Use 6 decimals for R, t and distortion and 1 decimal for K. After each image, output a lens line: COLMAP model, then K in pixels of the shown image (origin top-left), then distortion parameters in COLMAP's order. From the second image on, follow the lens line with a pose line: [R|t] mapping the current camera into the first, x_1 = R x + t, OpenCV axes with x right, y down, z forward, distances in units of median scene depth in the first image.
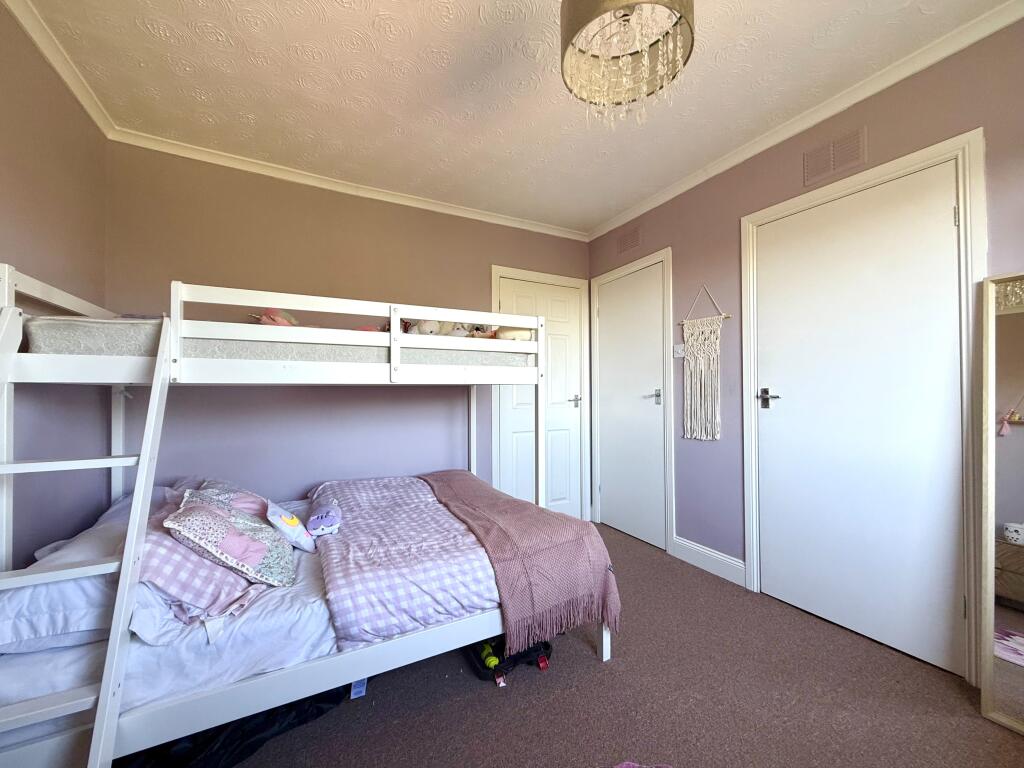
lens RADIAL K [[409.0, 0, 513.7], [0, 409.0, 383.3], [0, 0, 1]] dist [0.002423, -0.001194]
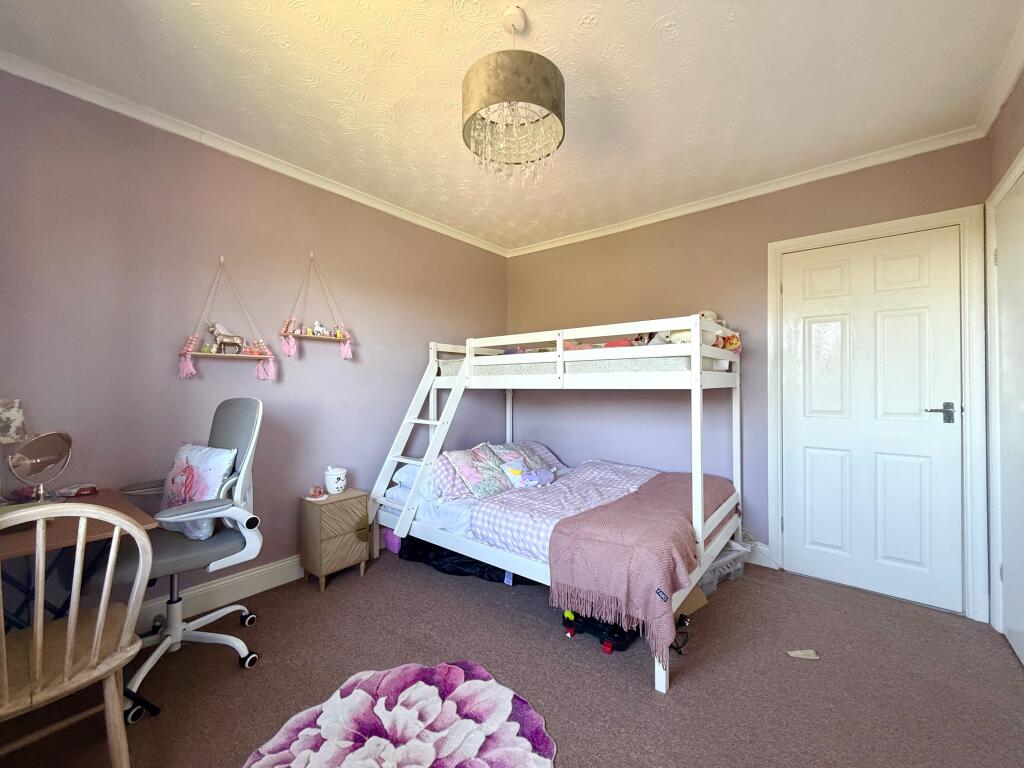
lens RADIAL K [[409.0, 0, 514.2], [0, 409.0, 385.5], [0, 0, 1]] dist [0.002423, -0.001194]
pose [[0.387874, 0.000023, -0.921712, 1.062018], [0.014745, 0.999872, 0.006230, -0.024070], [0.921594, -0.016007, 0.387824, 0.391768]]
